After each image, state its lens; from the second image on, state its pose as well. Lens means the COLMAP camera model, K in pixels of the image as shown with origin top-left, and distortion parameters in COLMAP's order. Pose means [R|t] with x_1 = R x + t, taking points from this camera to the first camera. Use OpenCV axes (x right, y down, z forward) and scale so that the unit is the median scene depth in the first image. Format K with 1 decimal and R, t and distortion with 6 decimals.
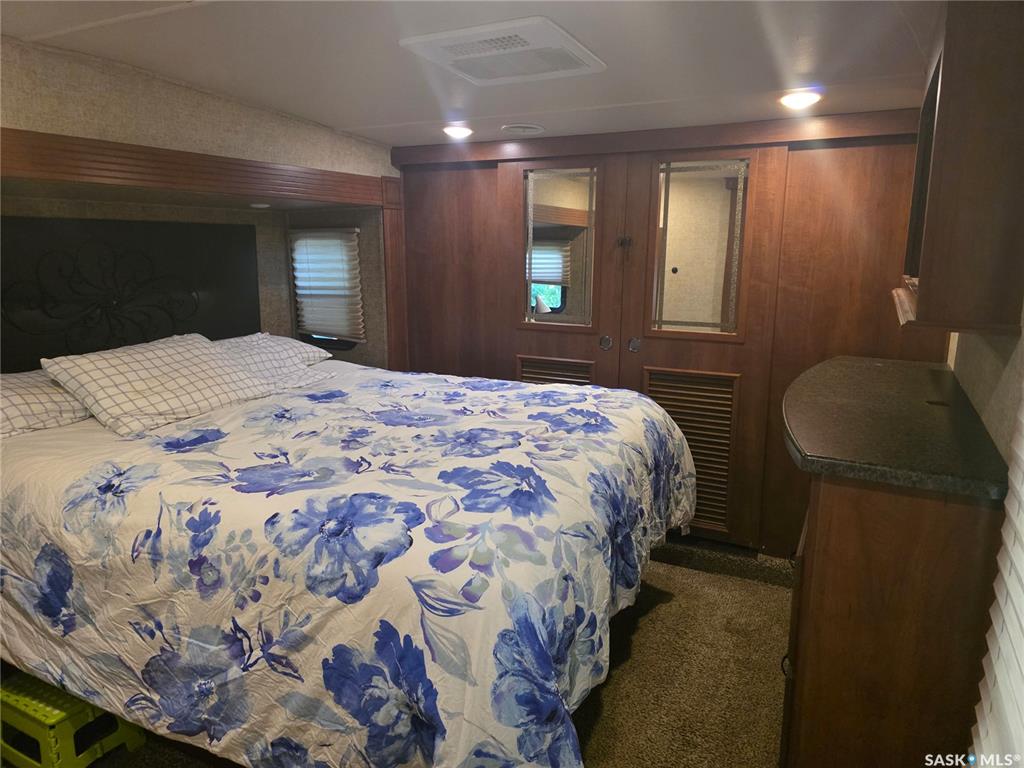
lens RADIAL K [[683.5, 0, 504.7], [0, 683.5, 360.0], [0, 0, 1]] dist [0.072939, -0.074077]
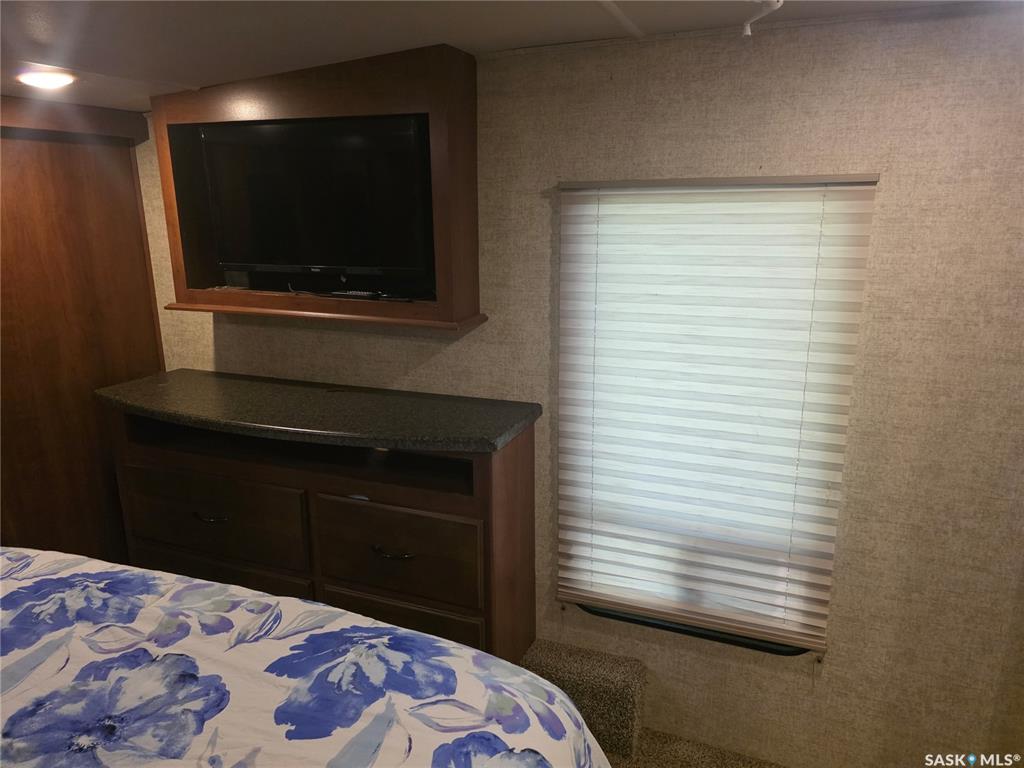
lens RADIAL K [[683.5, 0, 516.9], [0, 683.5, 386.6], [0, 0, 1]] dist [0.072939, -0.074077]
pose [[-0.118511, -0.252254, 0.960376, -0.566313], [0.174282, 0.946893, 0.270219, -0.218308], [-0.977538, 0.199400, -0.068254, 0.787100]]
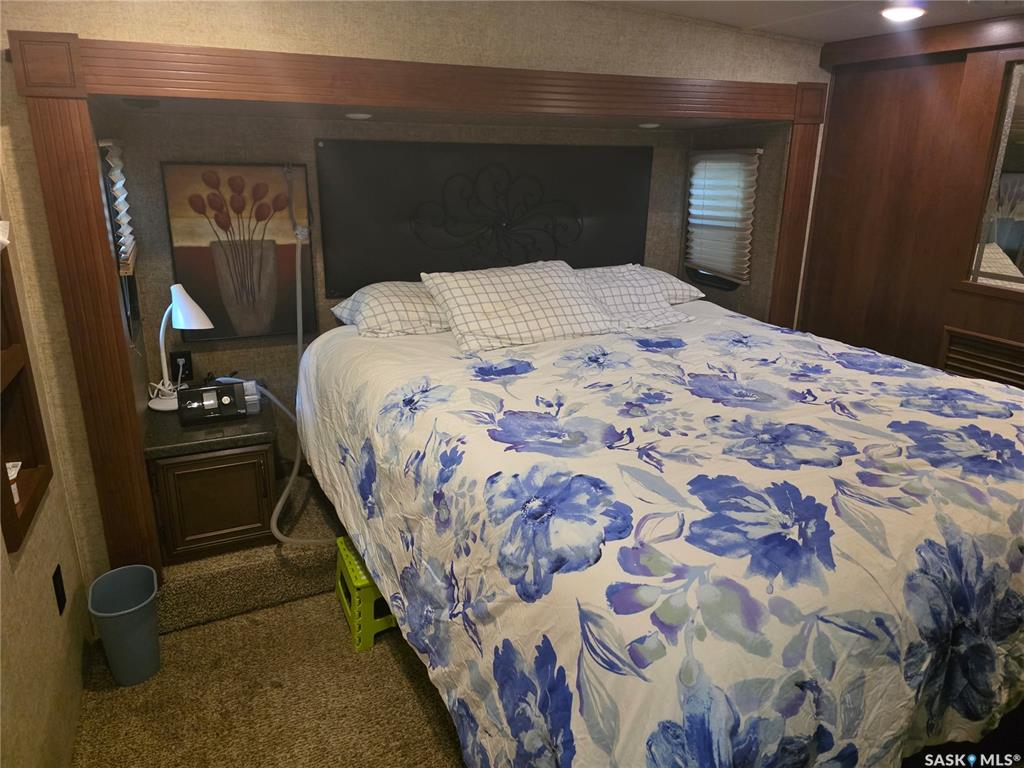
lens RADIAL K [[683.5, 0, 511.0], [0, 683.5, 357.5], [0, 0, 1]] dist [0.072939, -0.074077]
pose [[0.787657, 0.178172, -0.589789, 0.174612], [-0.111087, 0.982653, 0.148499, -0.061510], [0.606016, -0.051448, 0.793787, 0.243138]]
